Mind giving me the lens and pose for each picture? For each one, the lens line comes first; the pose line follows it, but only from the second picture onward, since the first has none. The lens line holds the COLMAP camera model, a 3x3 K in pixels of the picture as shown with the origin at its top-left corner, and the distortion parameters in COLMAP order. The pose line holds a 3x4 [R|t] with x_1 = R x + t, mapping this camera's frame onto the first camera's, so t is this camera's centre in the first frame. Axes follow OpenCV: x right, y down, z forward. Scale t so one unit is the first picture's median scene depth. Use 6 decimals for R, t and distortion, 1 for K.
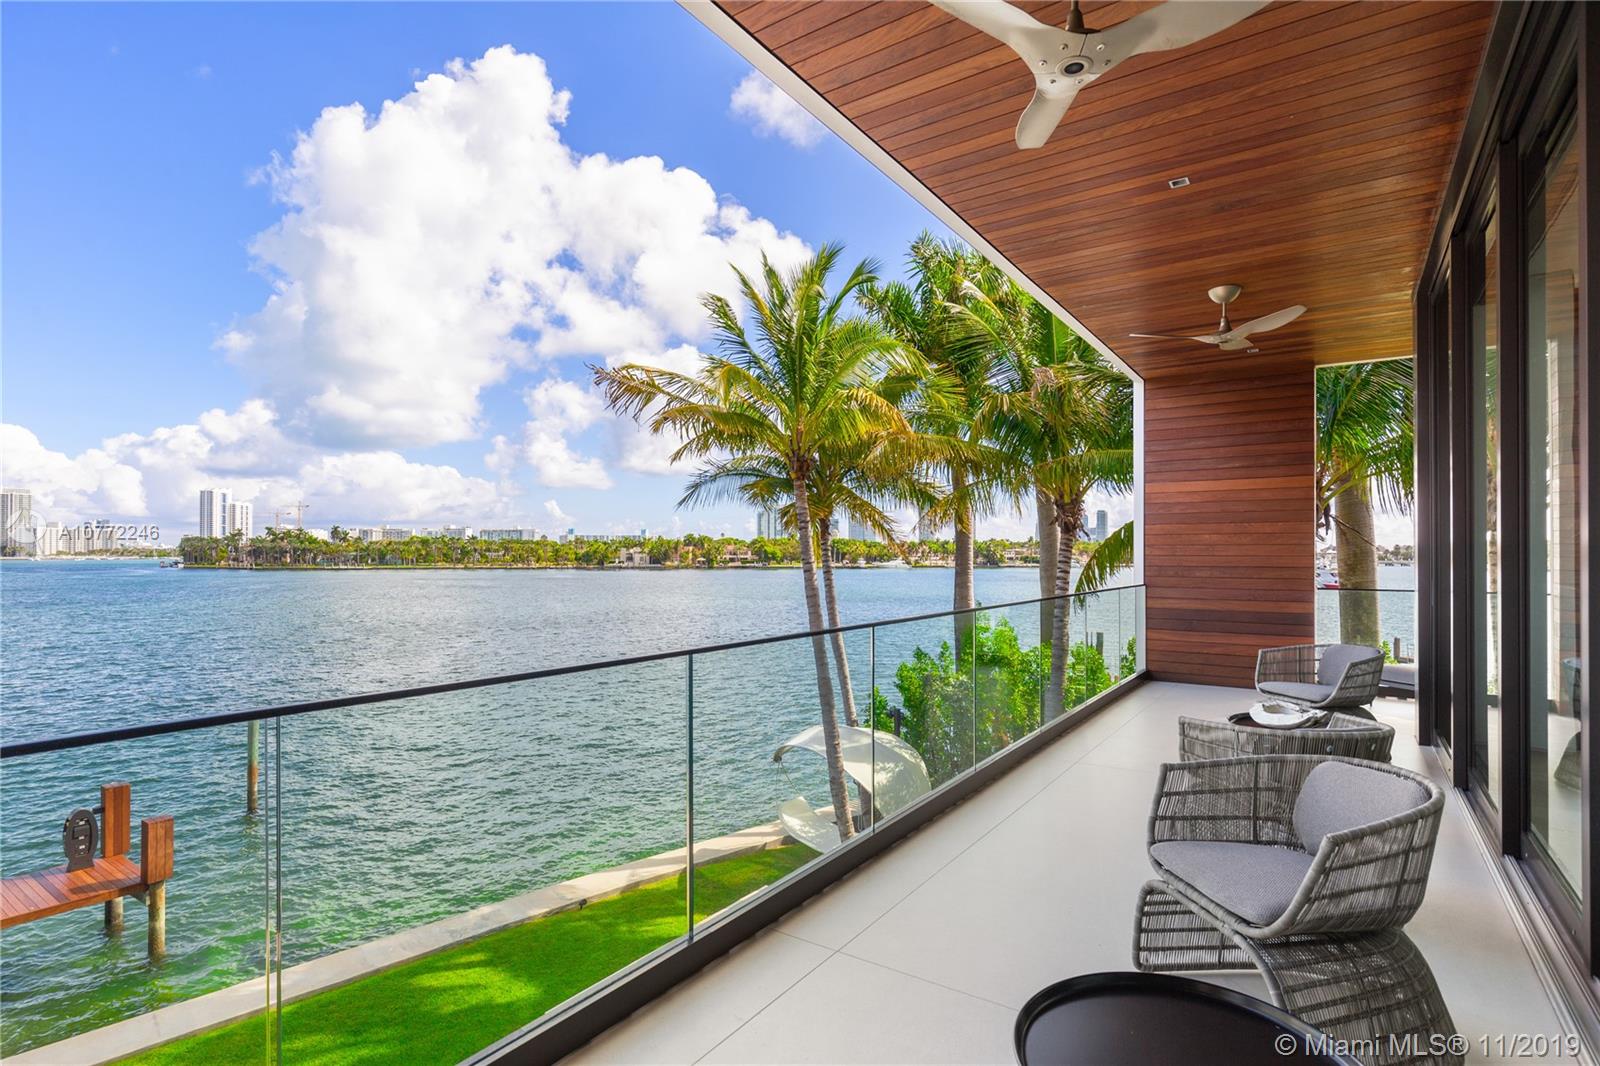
lens RADIAL K [[792.3, 0, 806.6], [0, 792.3, 543.7], [0, 0, 1]] dist [0.007472, 0.002024]
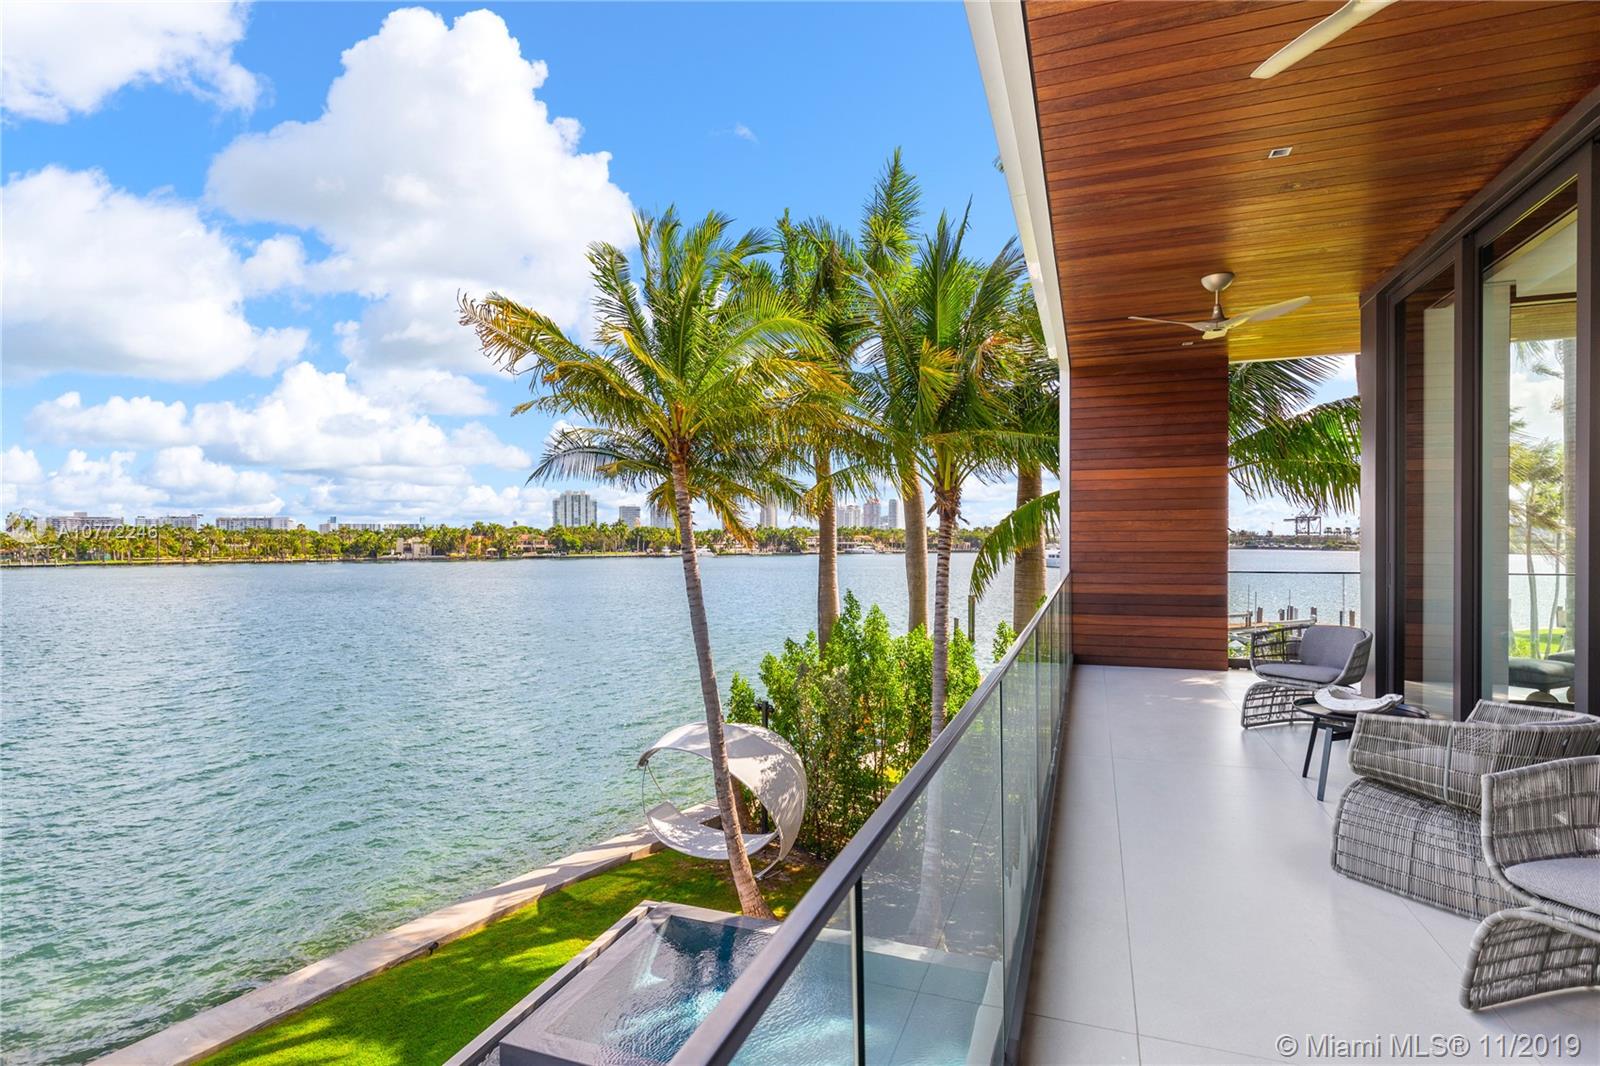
lens RADIAL K [[787.1, 0, 804.2], [0, 787.1, 539.9], [0, 0, 1]] dist [0.004380, 0.000061]
pose [[0.968396, -0.006923, 0.249322, -0.106022], [0.004378, 0.999933, 0.010759, 0.000074], [-0.249380, -0.009327, 0.968361, 0.071085]]
